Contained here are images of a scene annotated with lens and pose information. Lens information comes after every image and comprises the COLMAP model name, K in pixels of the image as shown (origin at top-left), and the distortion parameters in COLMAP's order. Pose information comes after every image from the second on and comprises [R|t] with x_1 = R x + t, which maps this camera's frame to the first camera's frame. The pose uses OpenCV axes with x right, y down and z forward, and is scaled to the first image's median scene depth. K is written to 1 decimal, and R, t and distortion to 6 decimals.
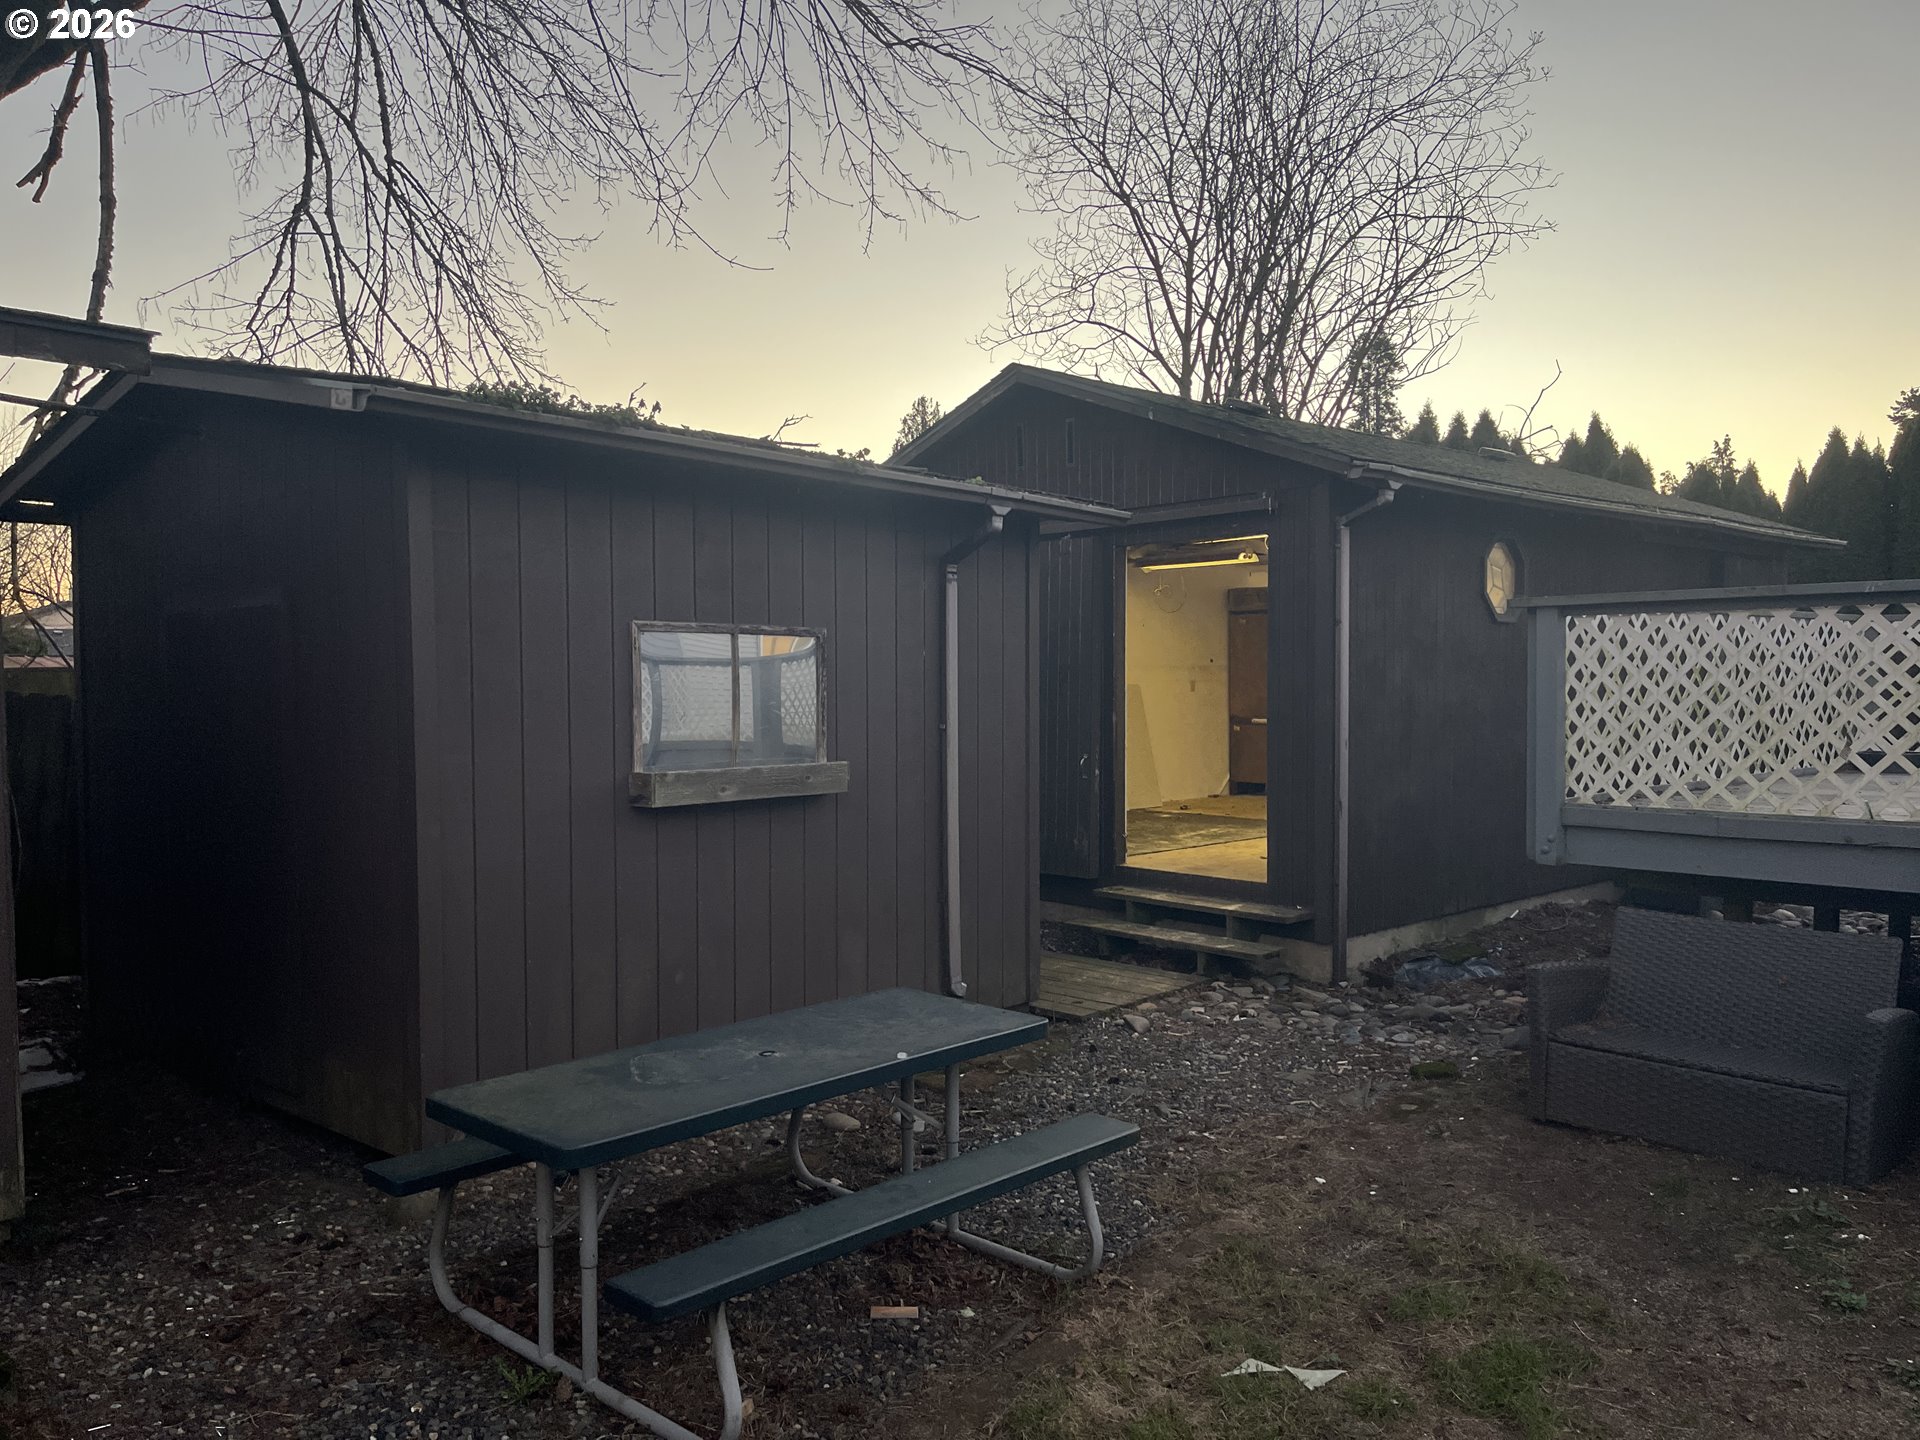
lens RADIAL K [[1441.6, 0, 964.2], [0, 1441.6, 733.8], [0, 0, 1]] dist [0.087500, -0.112844]
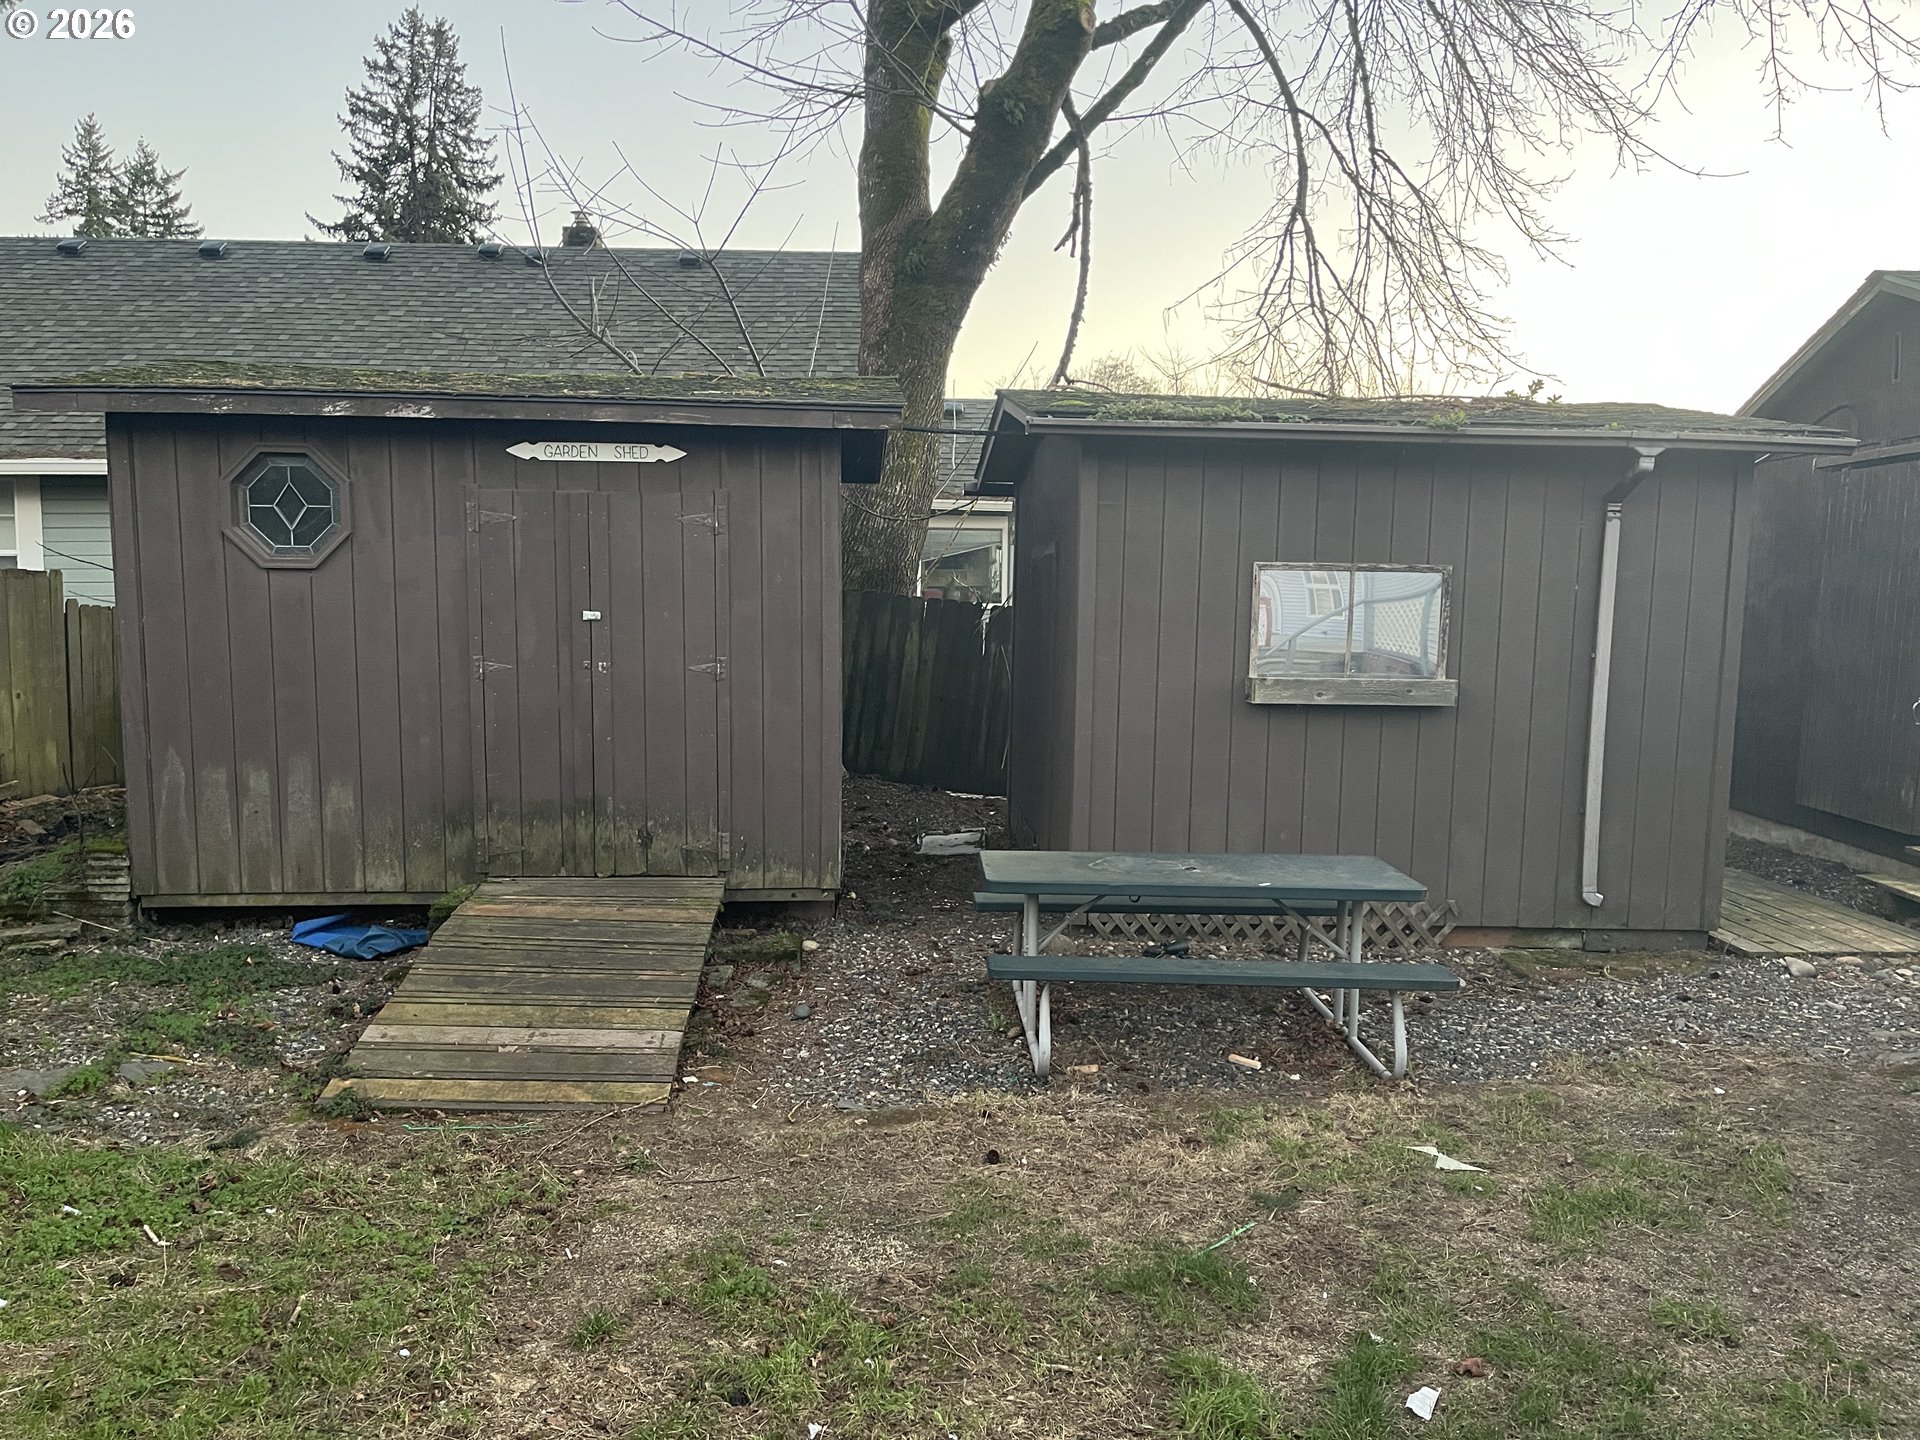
lens RADIAL K [[1441.6, 0, 964.2], [0, 1441.6, 733.8], [0, 0, 1]] dist [0.087500, -0.112844]
pose [[0.706476, 0.085300, -0.702578, 0.465373], [-0.045609, 0.996134, 0.075078, -0.007670], [0.706266, -0.020997, 0.707635, -0.115925]]
